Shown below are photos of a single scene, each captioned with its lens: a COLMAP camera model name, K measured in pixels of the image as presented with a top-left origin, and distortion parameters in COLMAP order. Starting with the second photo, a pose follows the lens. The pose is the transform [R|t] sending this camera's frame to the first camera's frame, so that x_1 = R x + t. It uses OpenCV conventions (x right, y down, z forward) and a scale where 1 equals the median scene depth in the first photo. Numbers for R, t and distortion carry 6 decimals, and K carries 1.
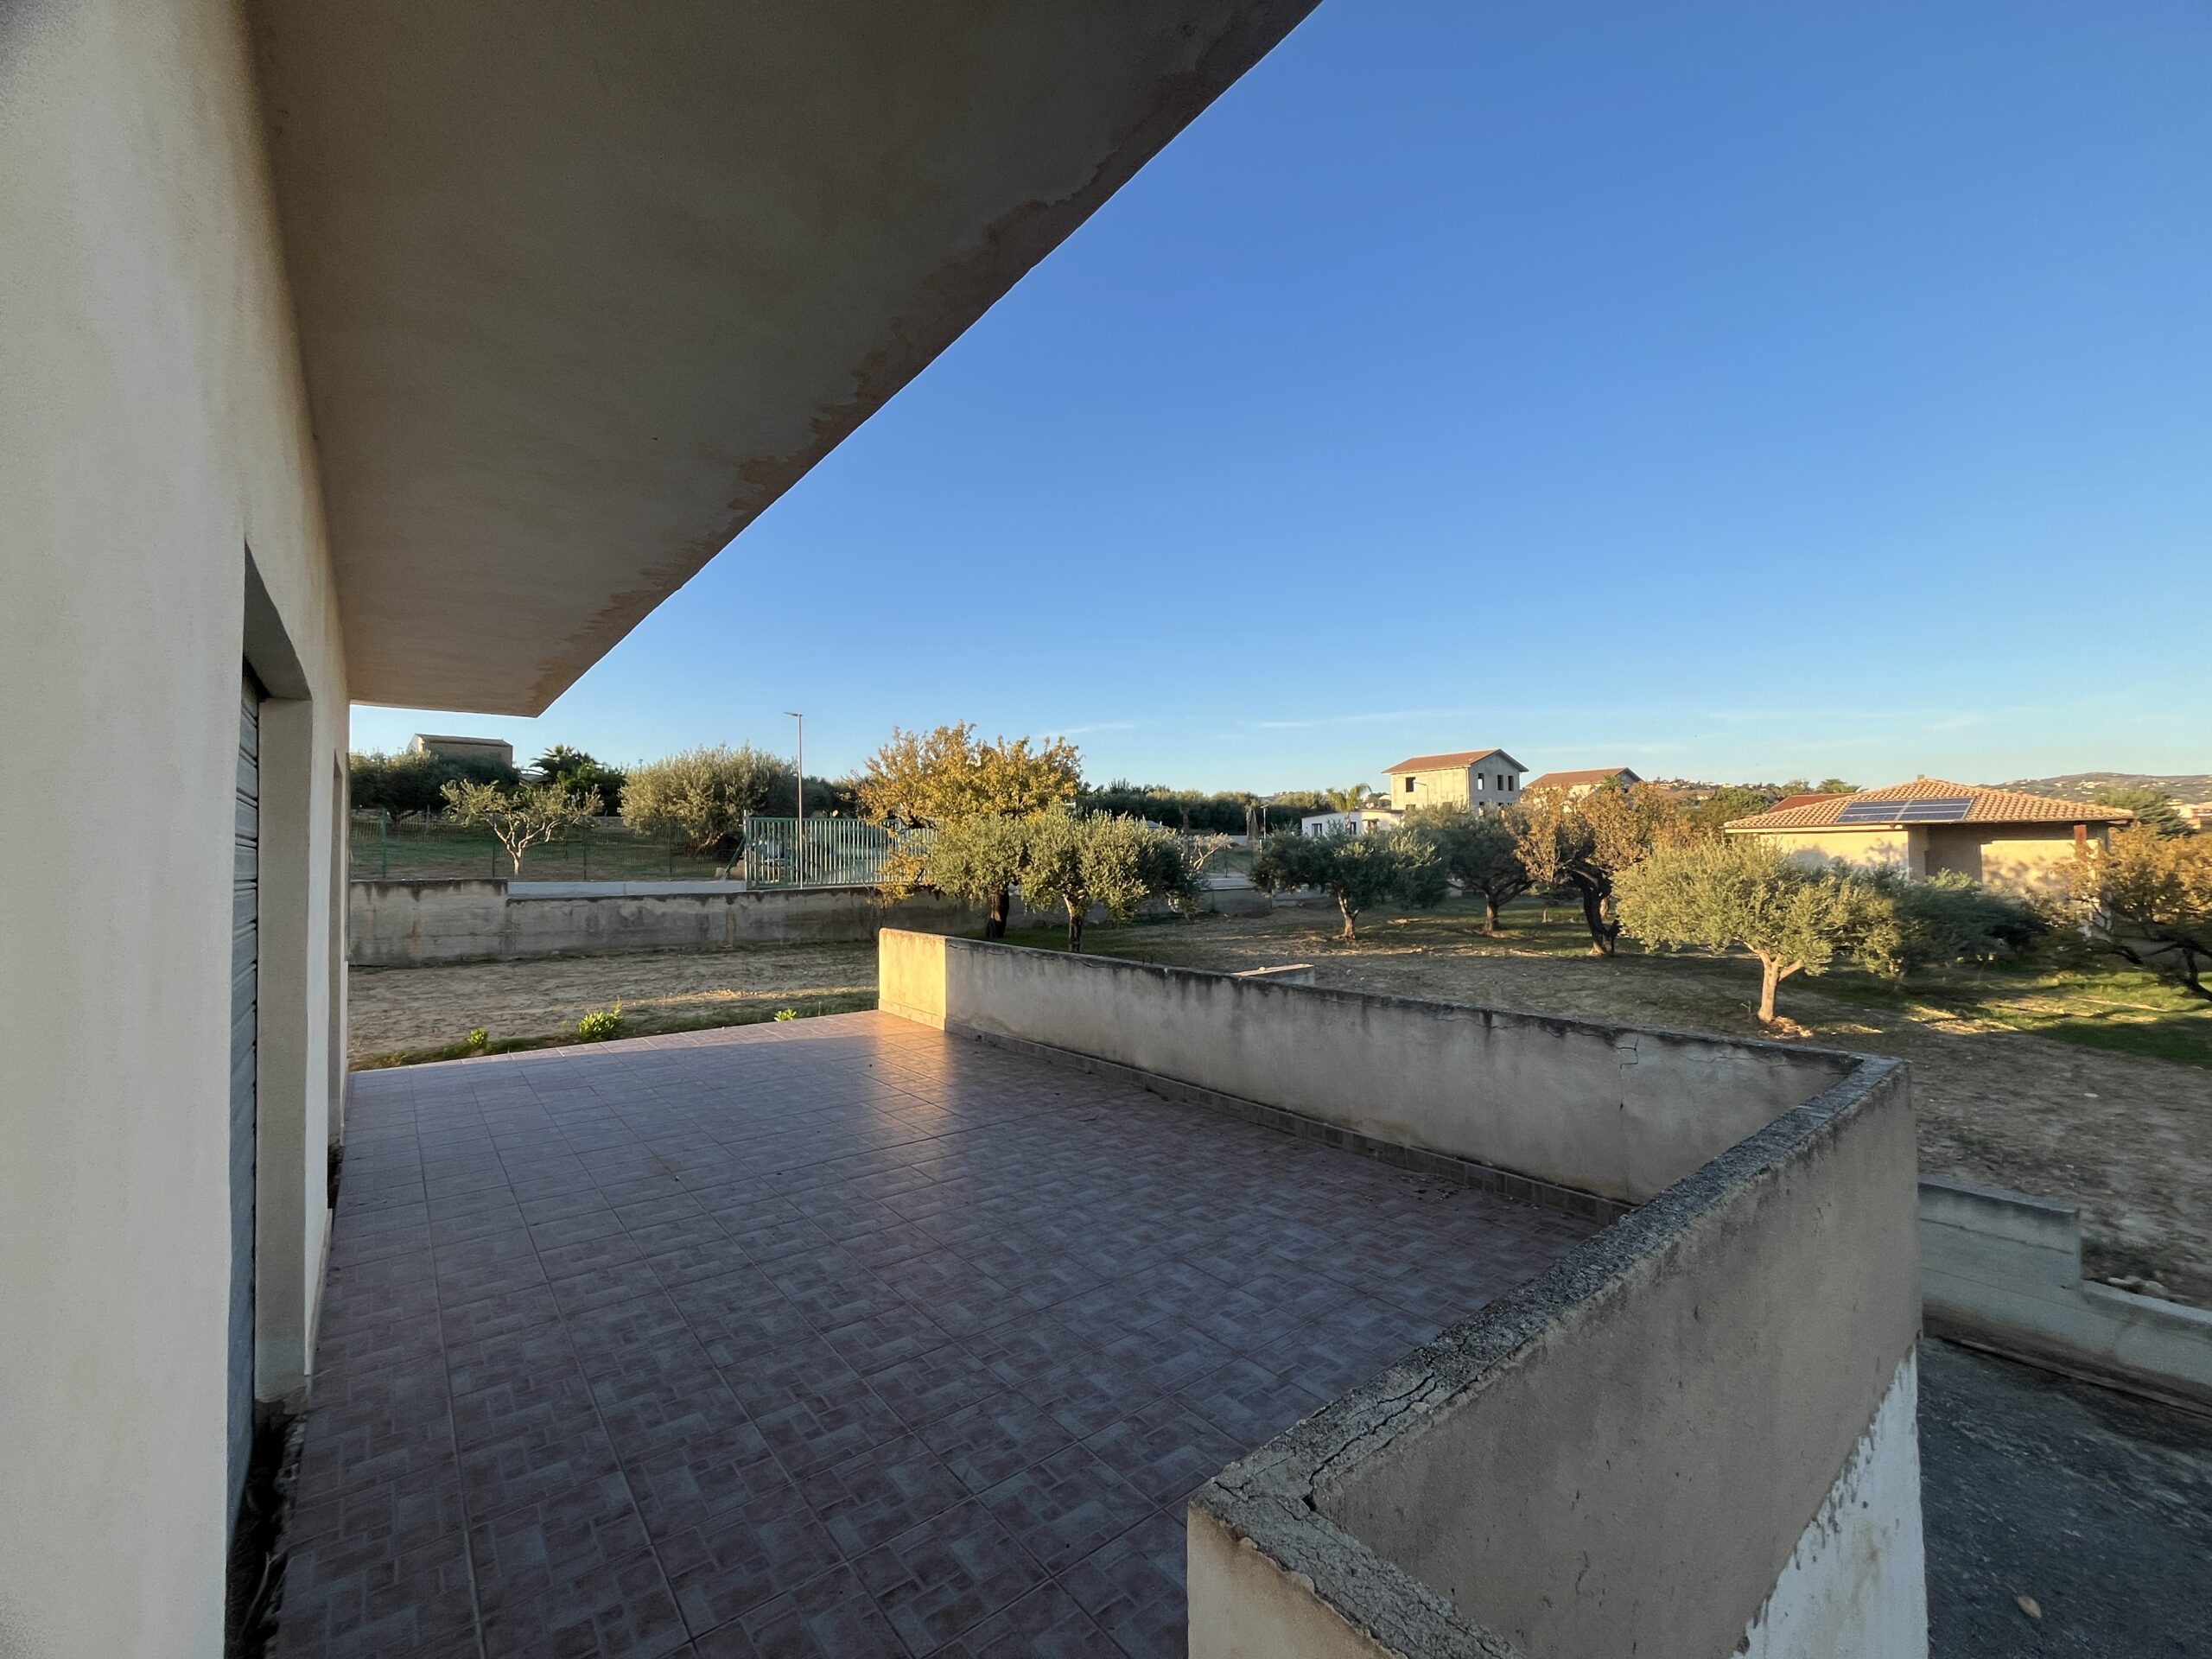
lens RADIAL K [[895.8, 0, 1099.9], [0, 895.8, 826.5], [0, 0, 1]] dist [-0.006191, 0.000606]
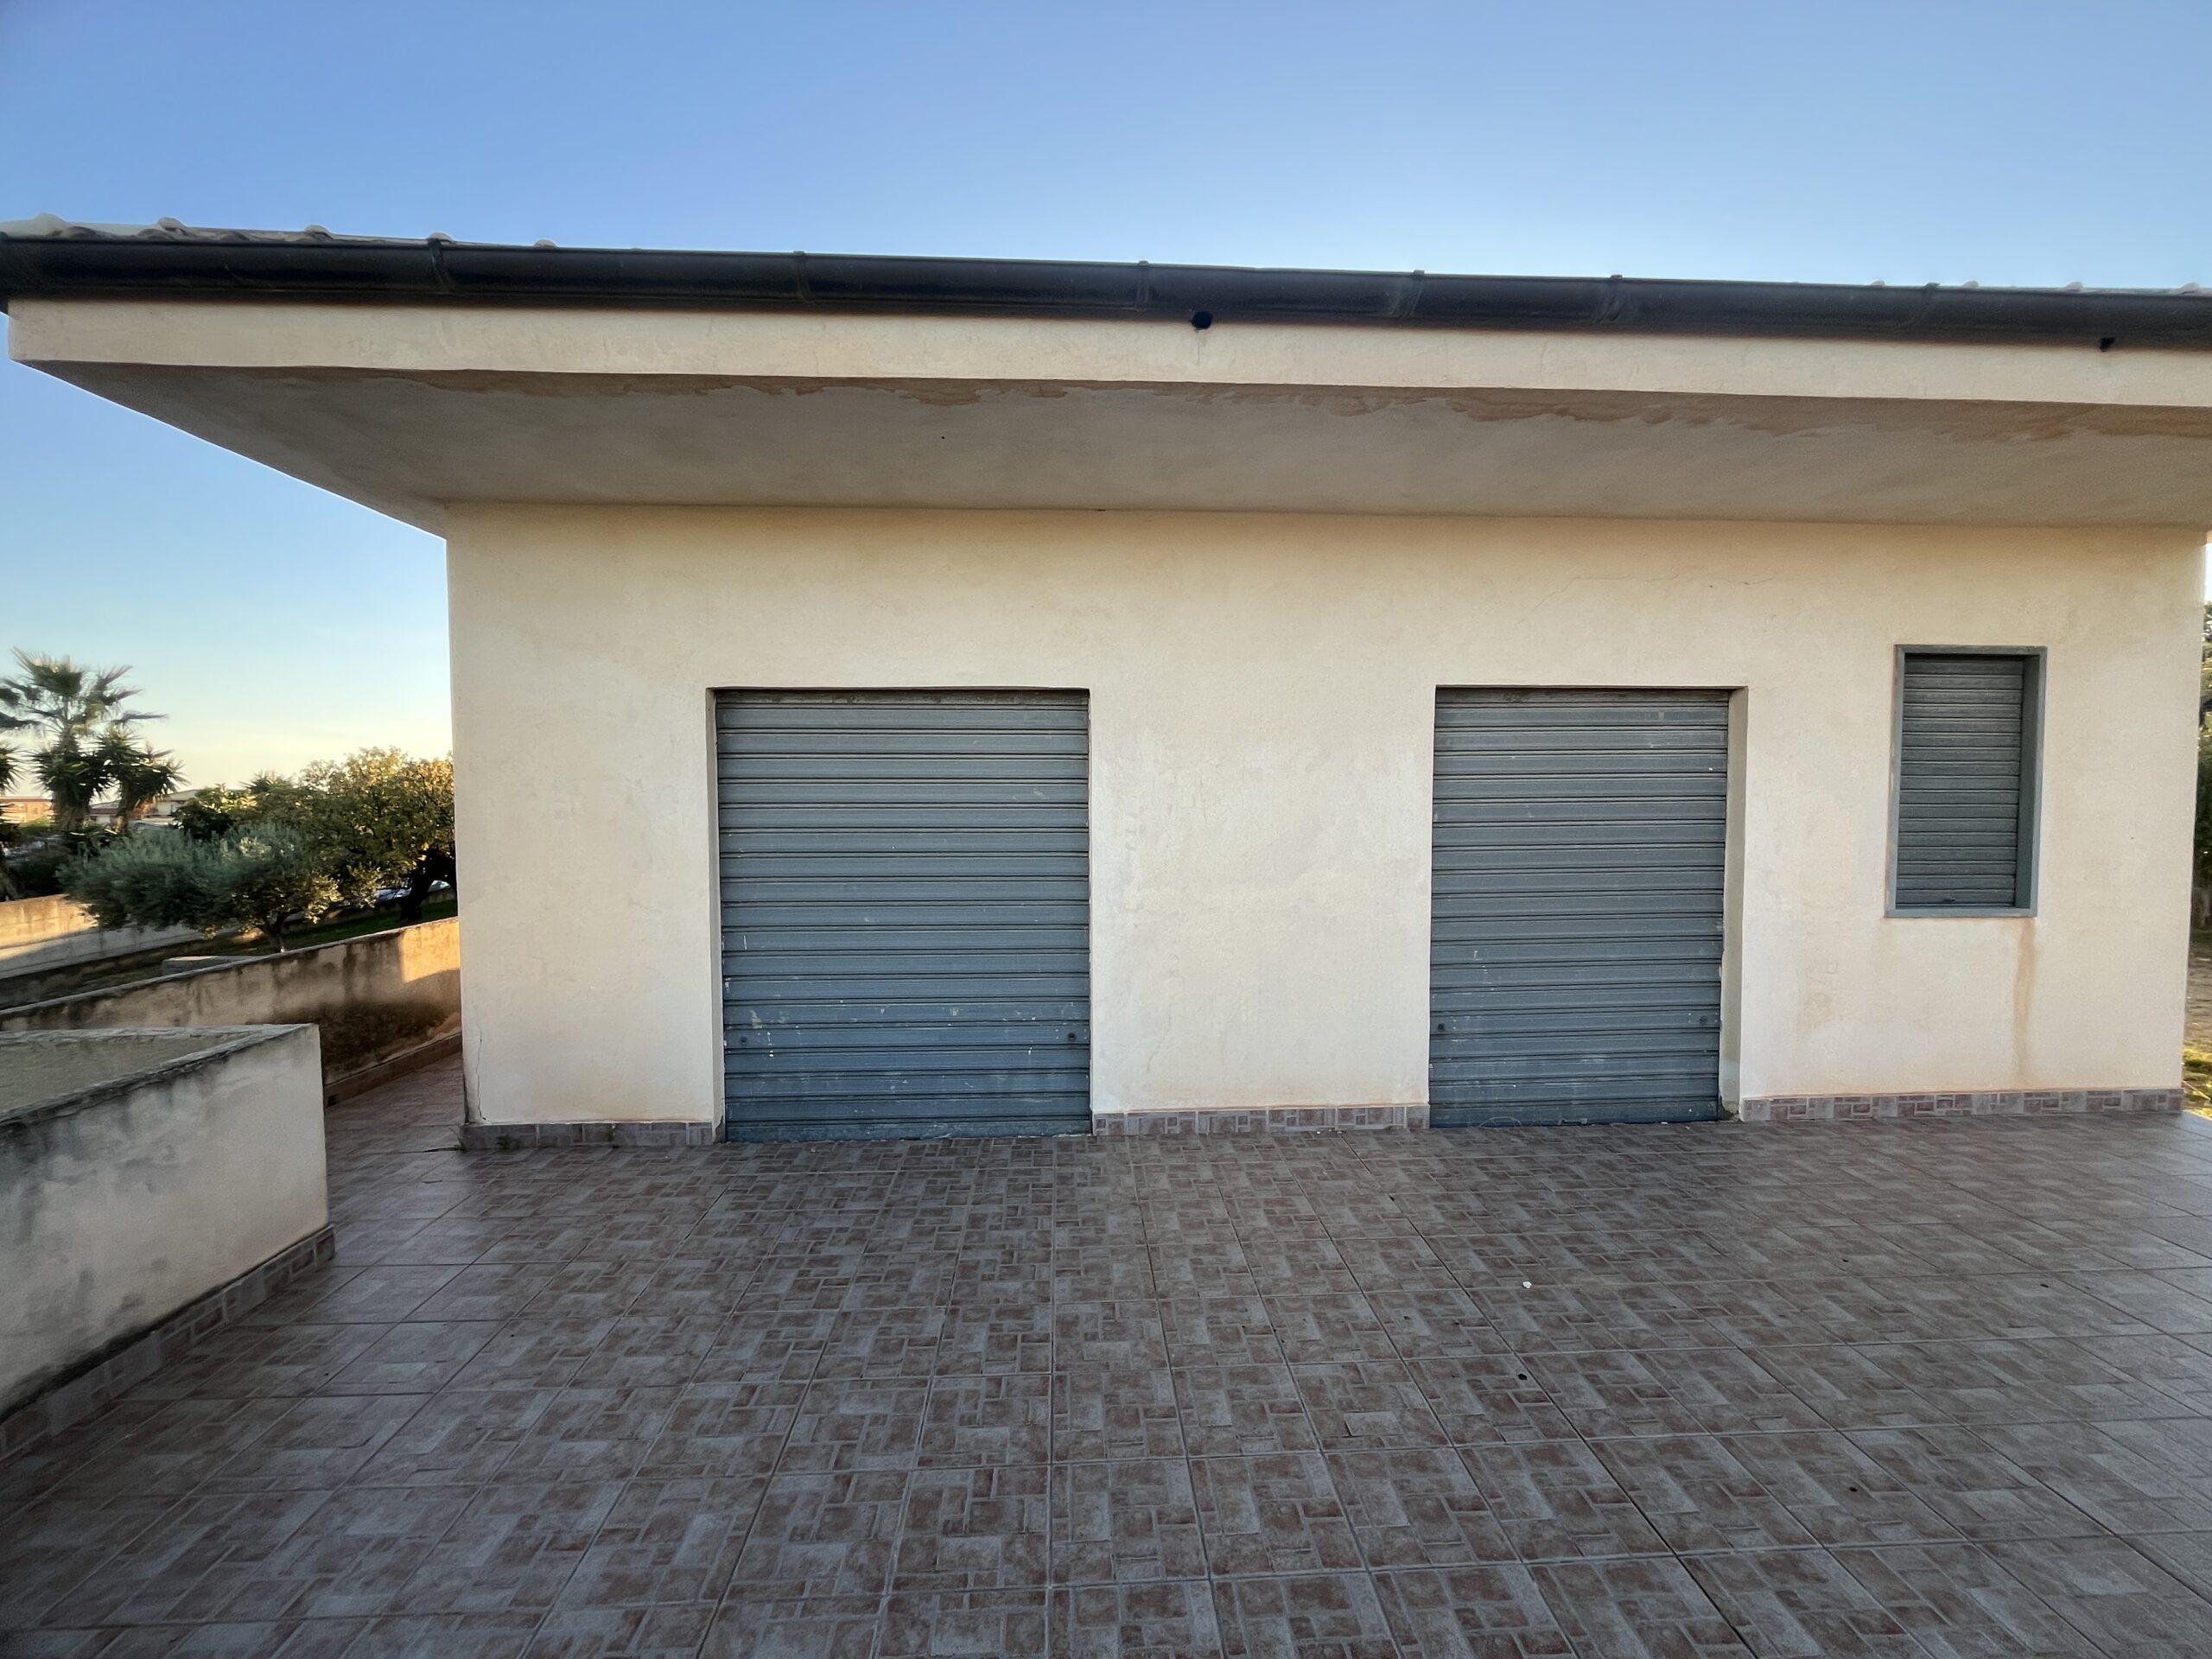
lens RADIAL K [[895.8, 0, 1098.4], [0, 895.8, 829.3], [0, 0, 1]] dist [-0.006191, 0.000606]
pose [[-0.589059, 0.050578, -0.806506, 0.106006], [0.033822, 0.998708, 0.037928, 0.013607], [0.807382, -0.004936, -0.590008, 0.556946]]
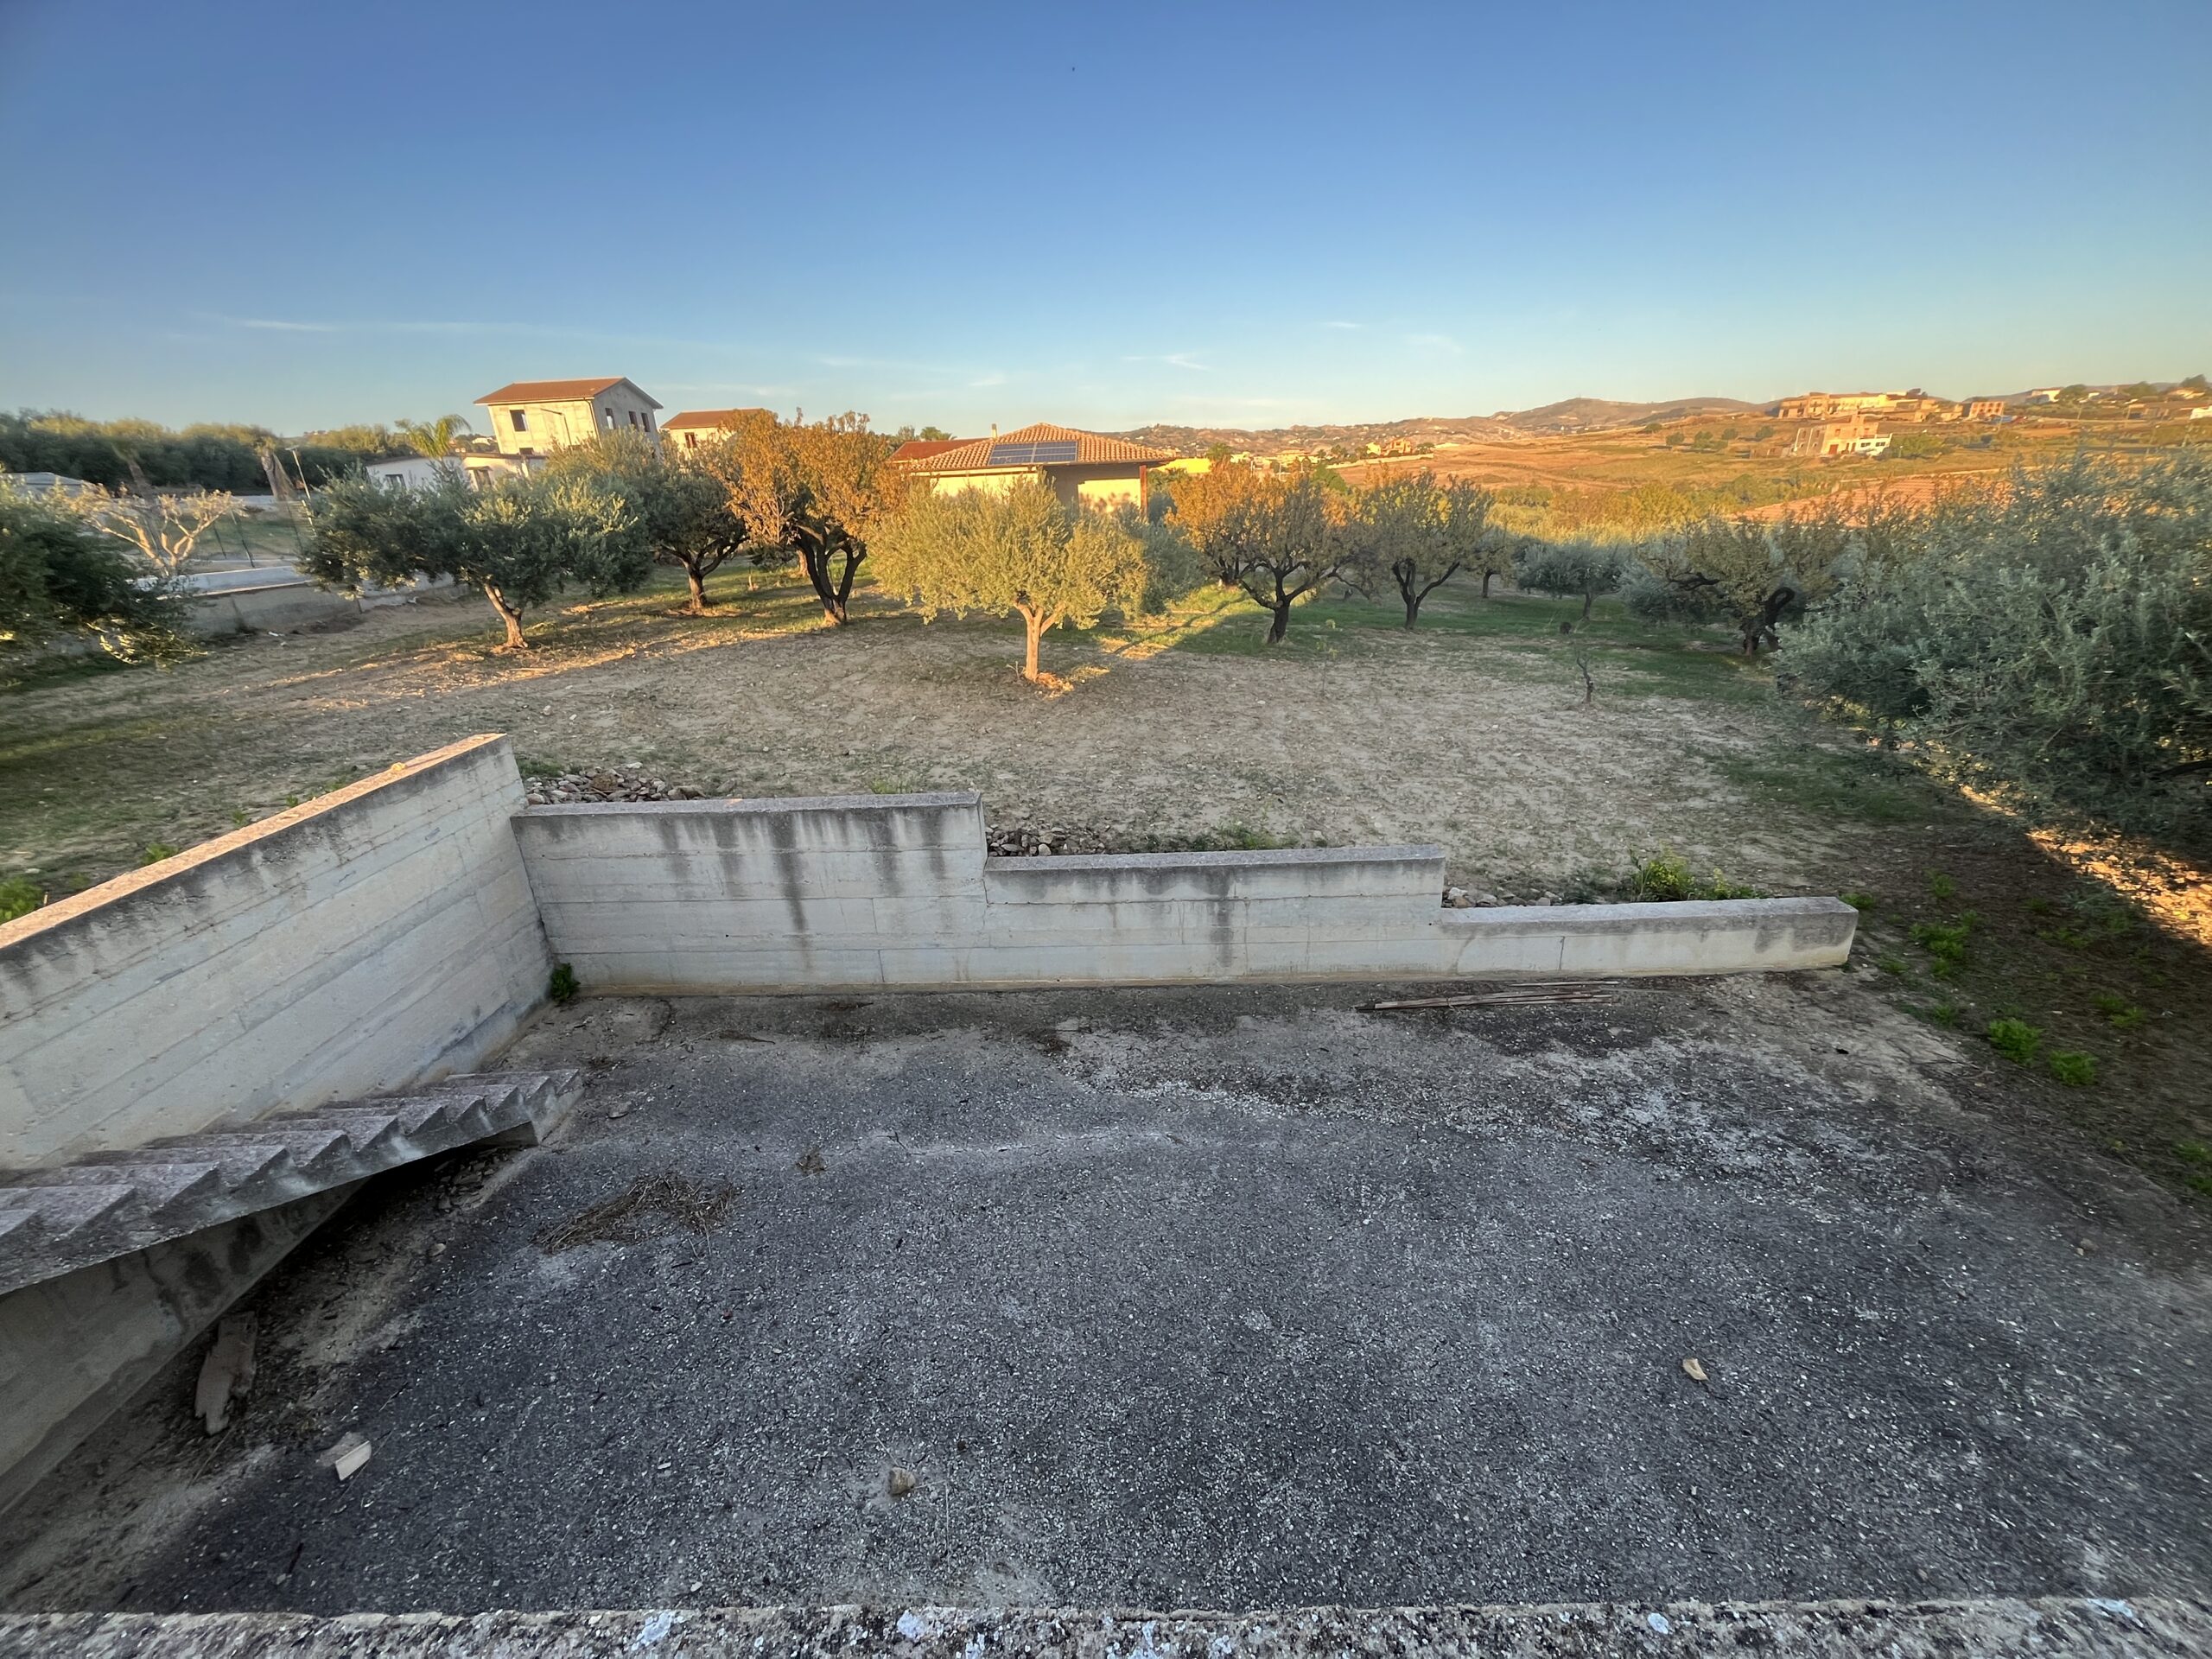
lens RADIAL K [[895.8, 0, 1105.8], [0, 895.8, 823.8], [0, 0, 1]] dist [-0.006191, 0.000606]
pose [[0.635717, -0.290190, 0.715299, 0.036597], [0.011515, 0.930109, 0.367102, 0.004656], [-0.771836, -0.225137, 0.594628, 0.215400]]
